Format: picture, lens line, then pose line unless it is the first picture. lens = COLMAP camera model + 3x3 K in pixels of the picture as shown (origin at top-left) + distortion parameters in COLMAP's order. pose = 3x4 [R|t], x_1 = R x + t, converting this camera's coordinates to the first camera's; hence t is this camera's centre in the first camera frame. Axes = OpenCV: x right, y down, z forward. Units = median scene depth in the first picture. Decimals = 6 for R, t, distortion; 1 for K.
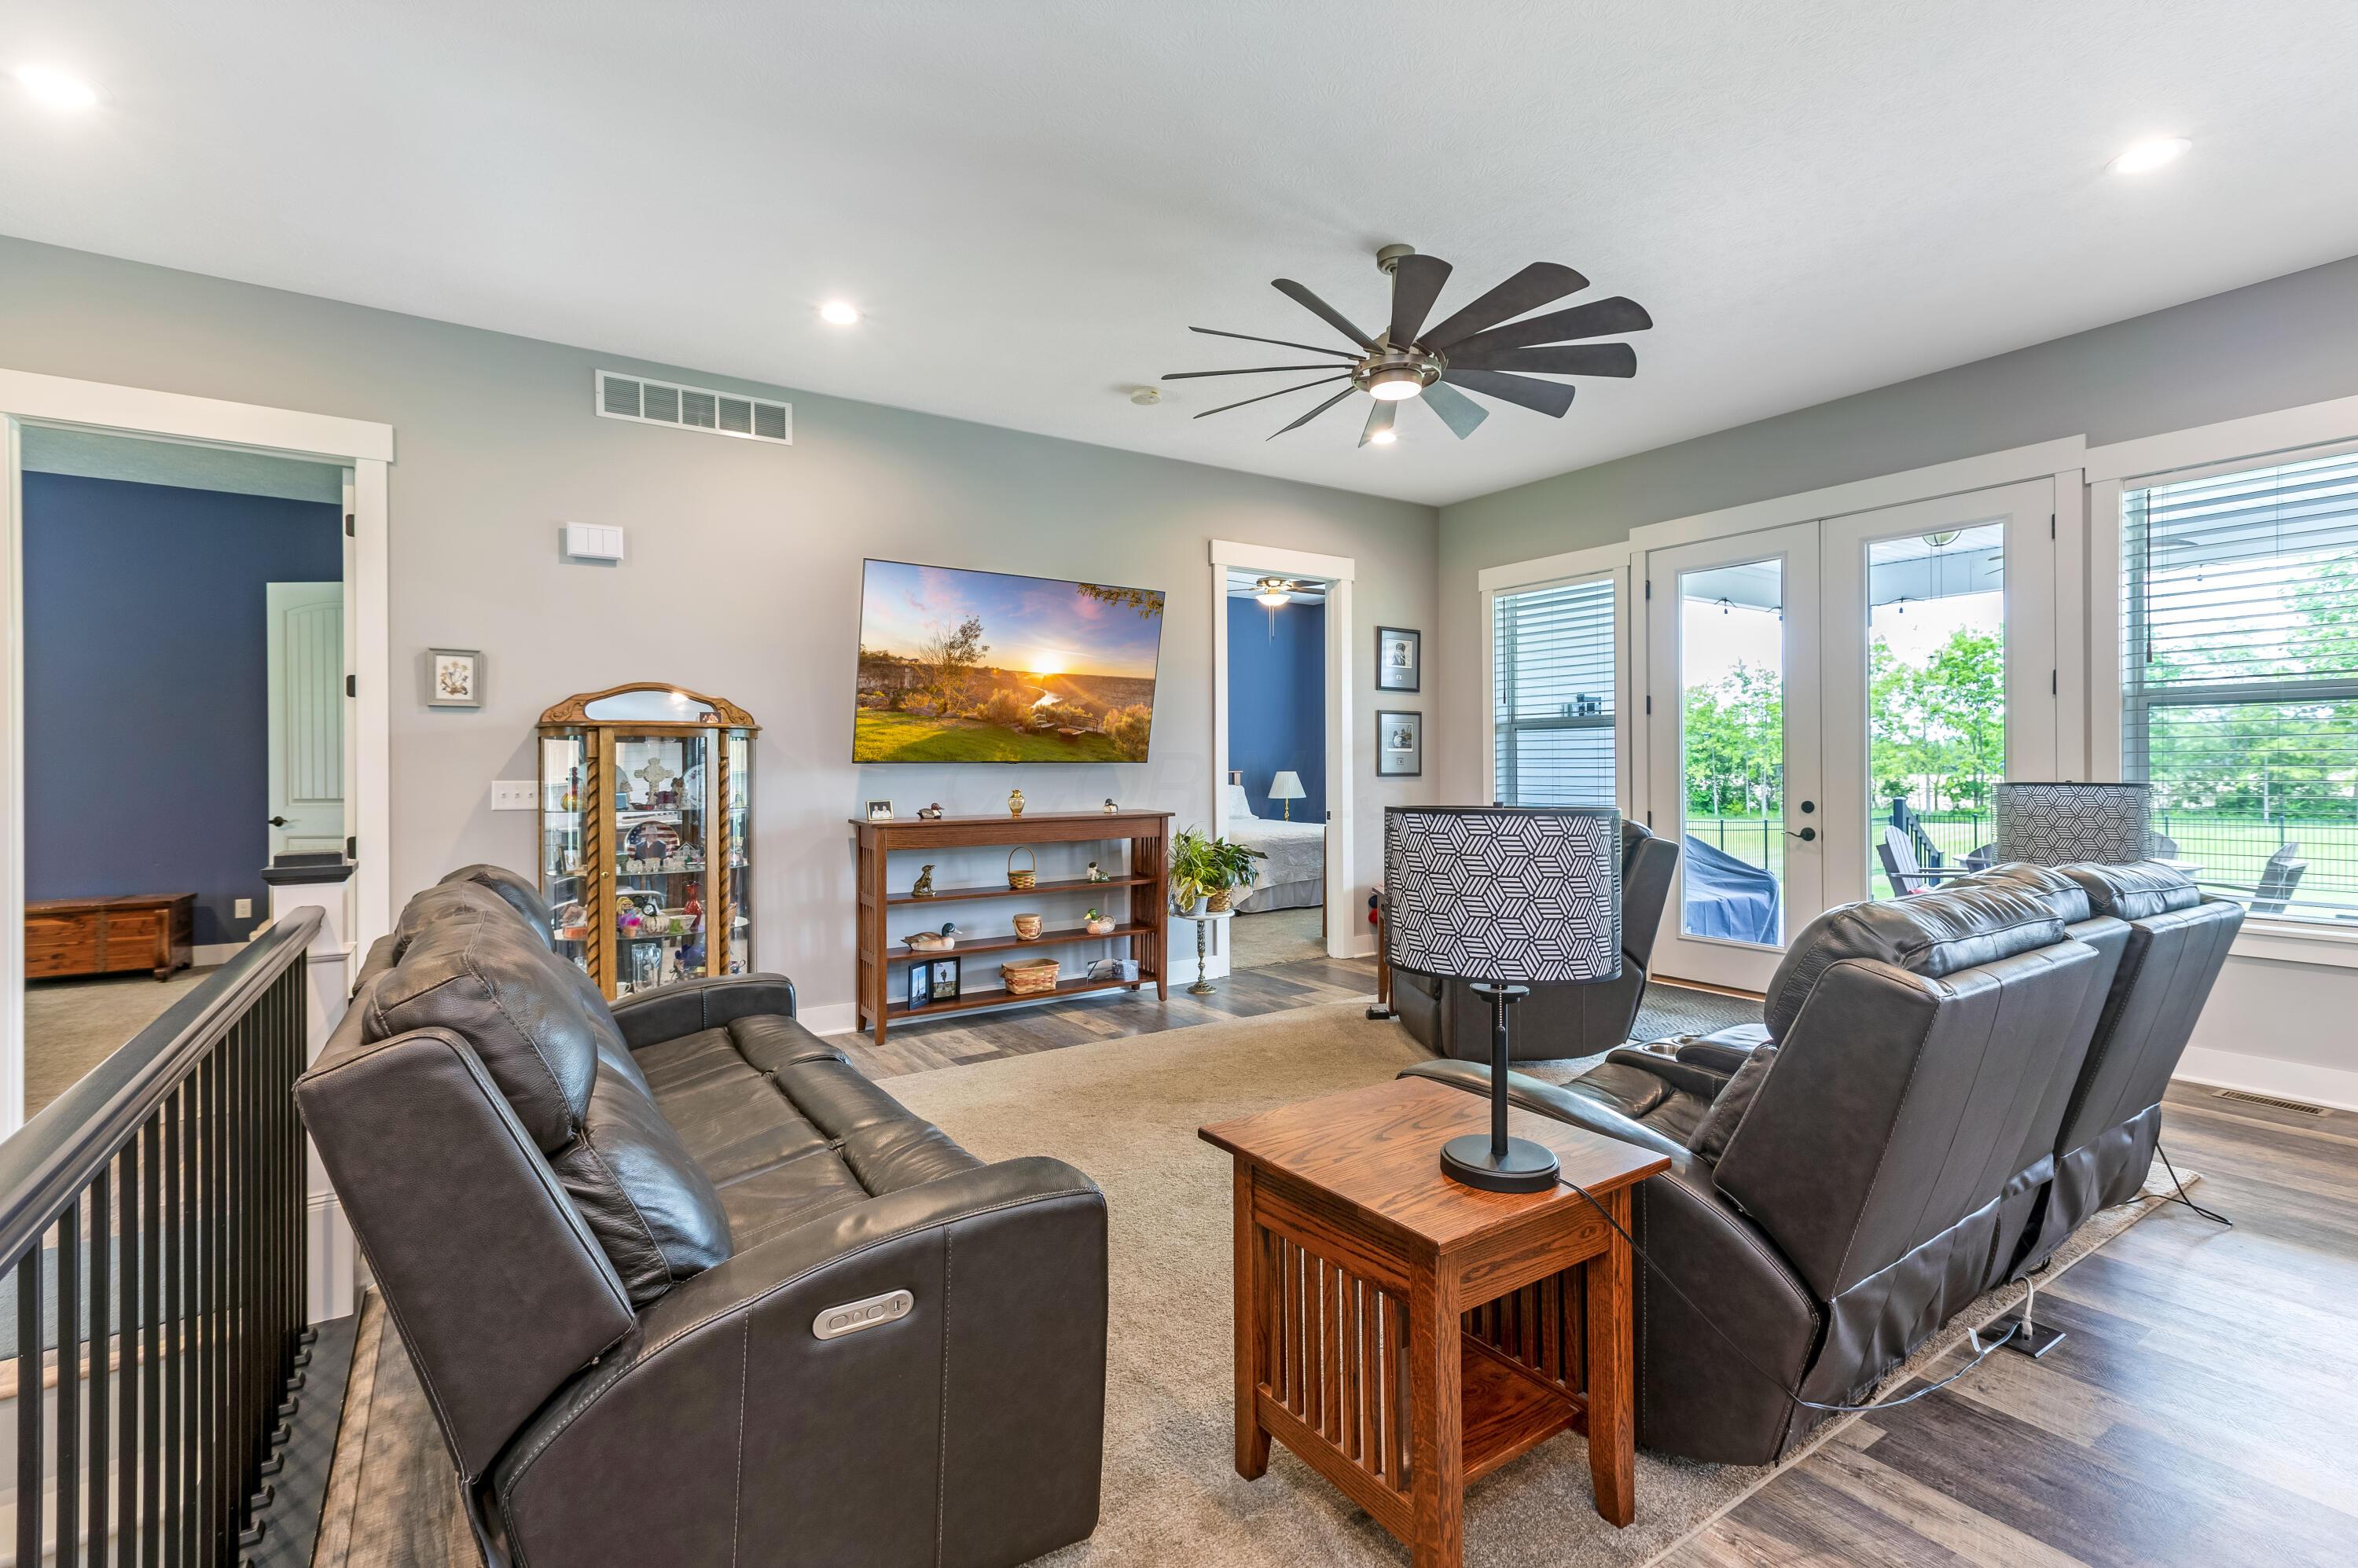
lens RADIAL K [[1058.6, 0, 1175.6], [0, 1058.6, 767.6], [0, 0, 1]] dist [0.008251, -0.001786]
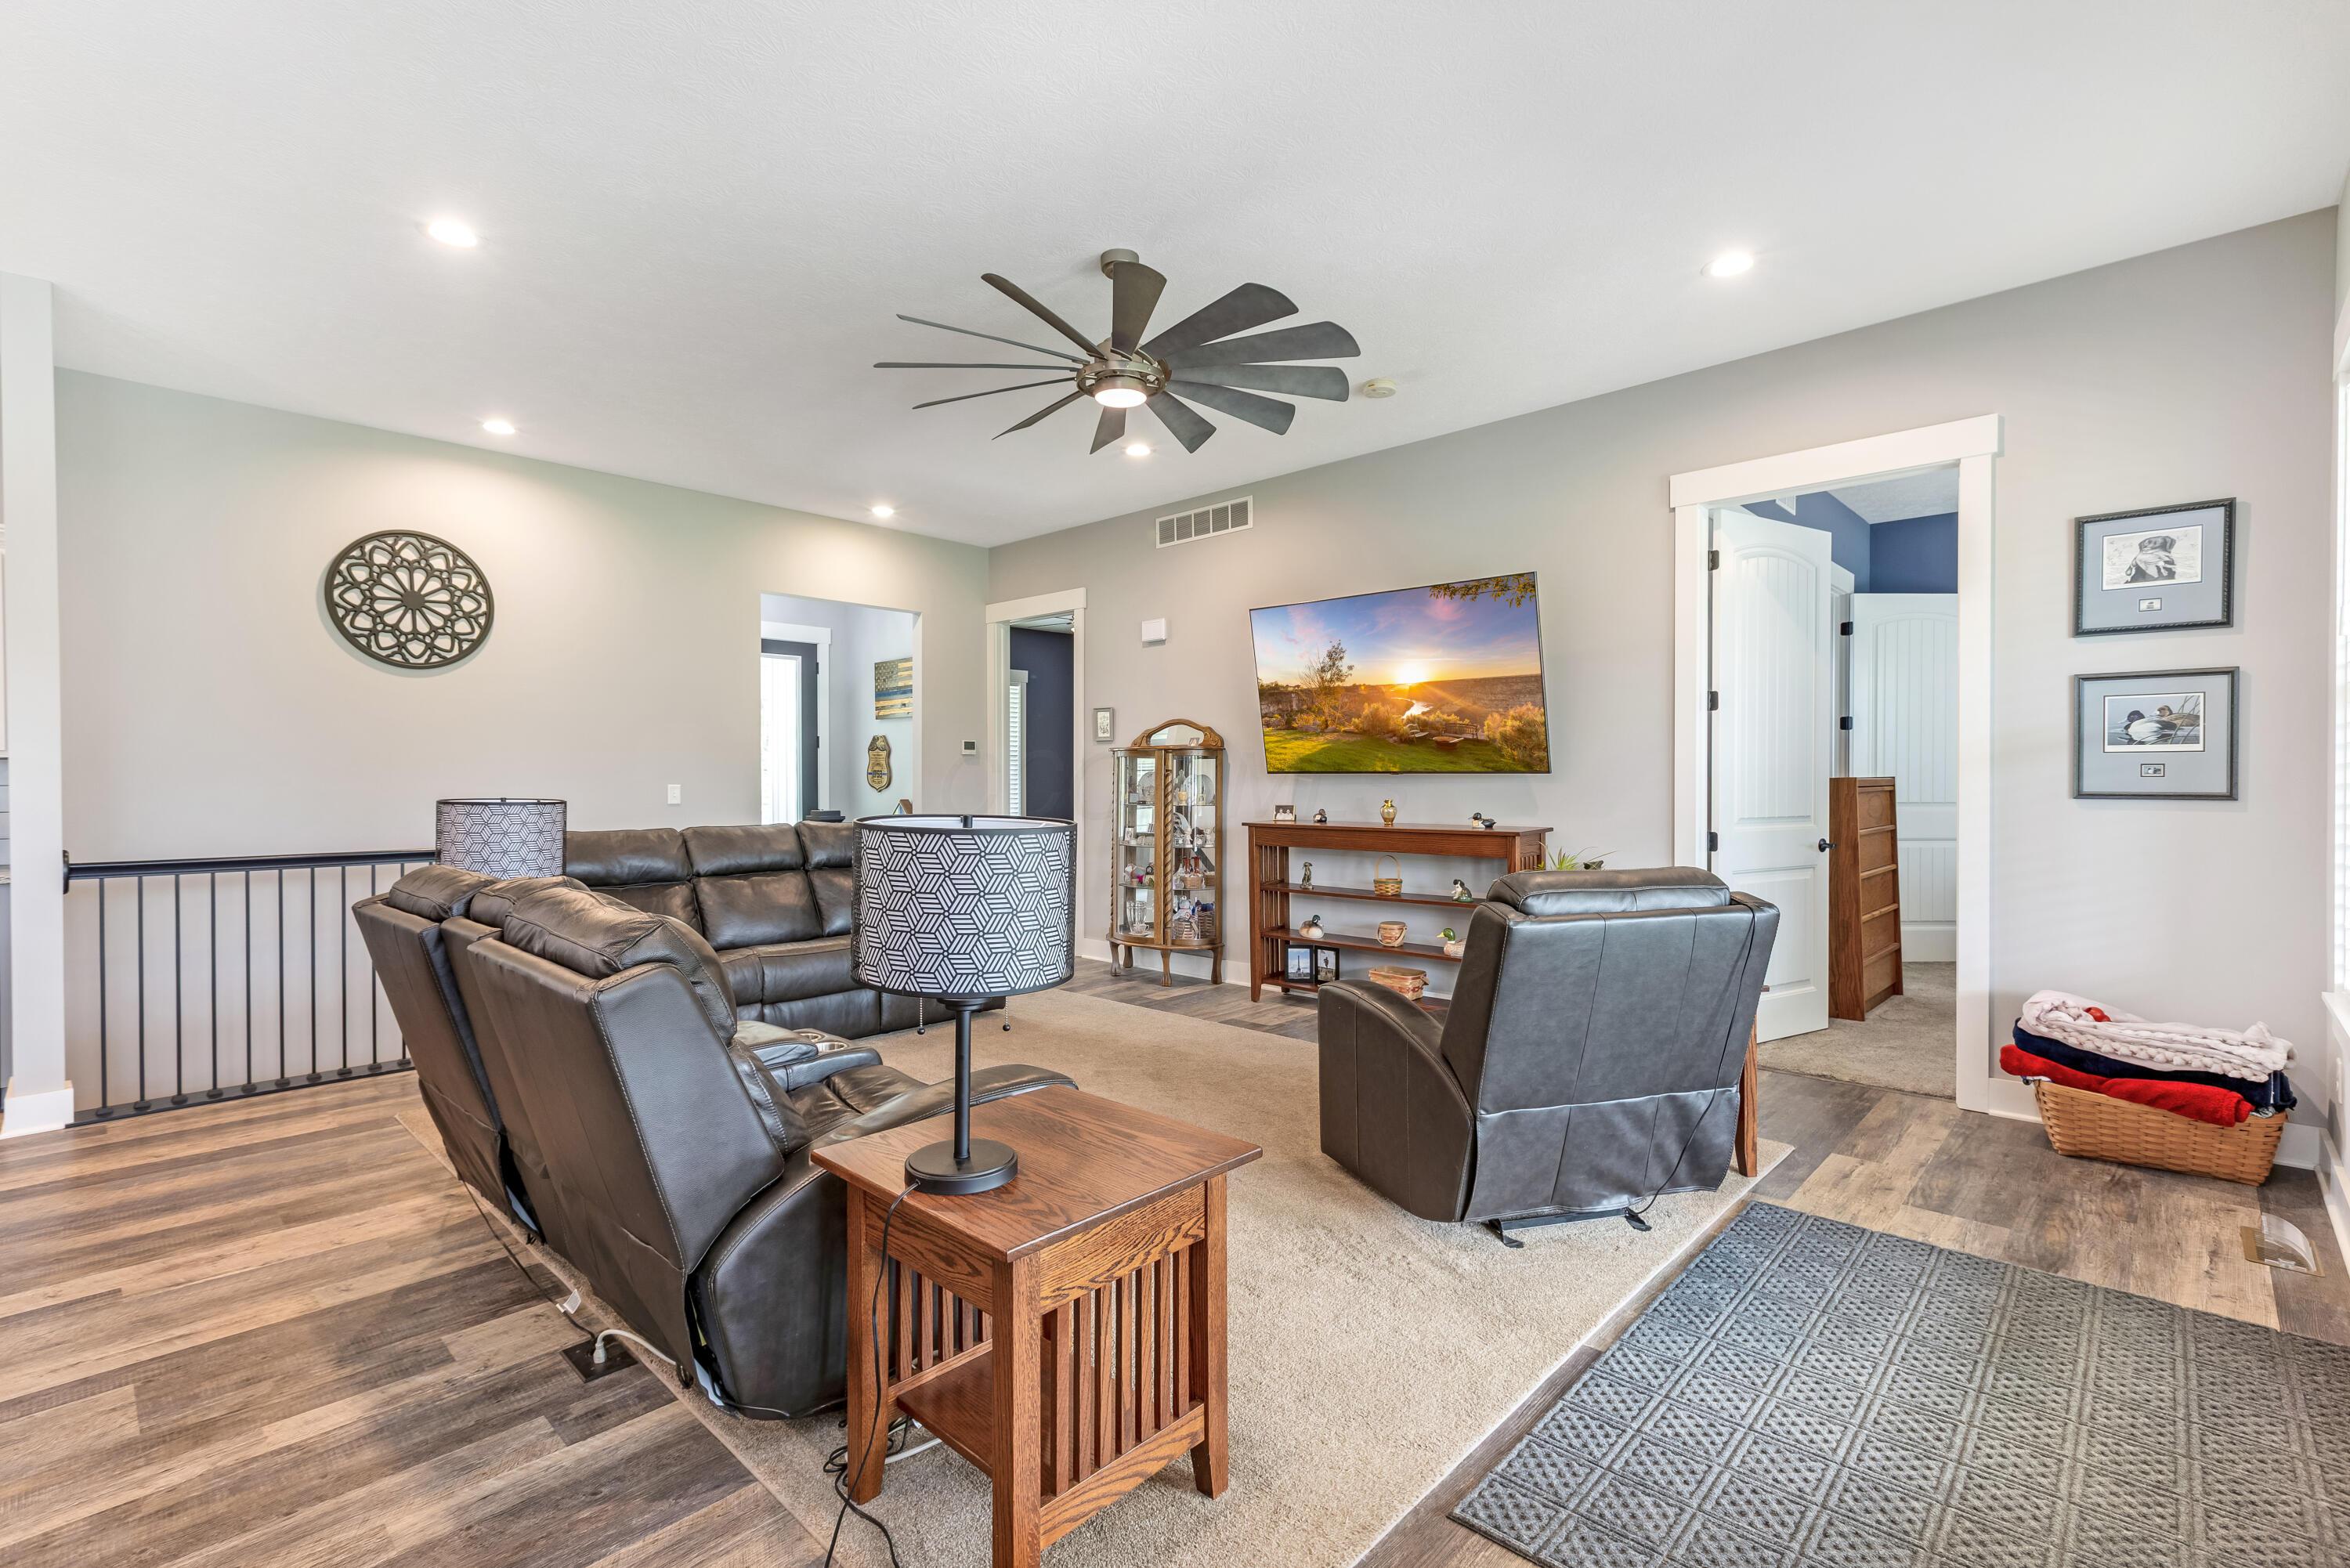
lens RADIAL K [[1054.9, 0, 1170.7], [0, 1054.9, 783.3], [0, 0, 1]] dist [0.008251, -0.001786]
pose [[0.218271, 0.010675, -0.975830, 0.868555], [-0.000336, 0.999941, 0.010864, -0.005976], [0.975888, -0.002043, 0.218262, 0.606979]]
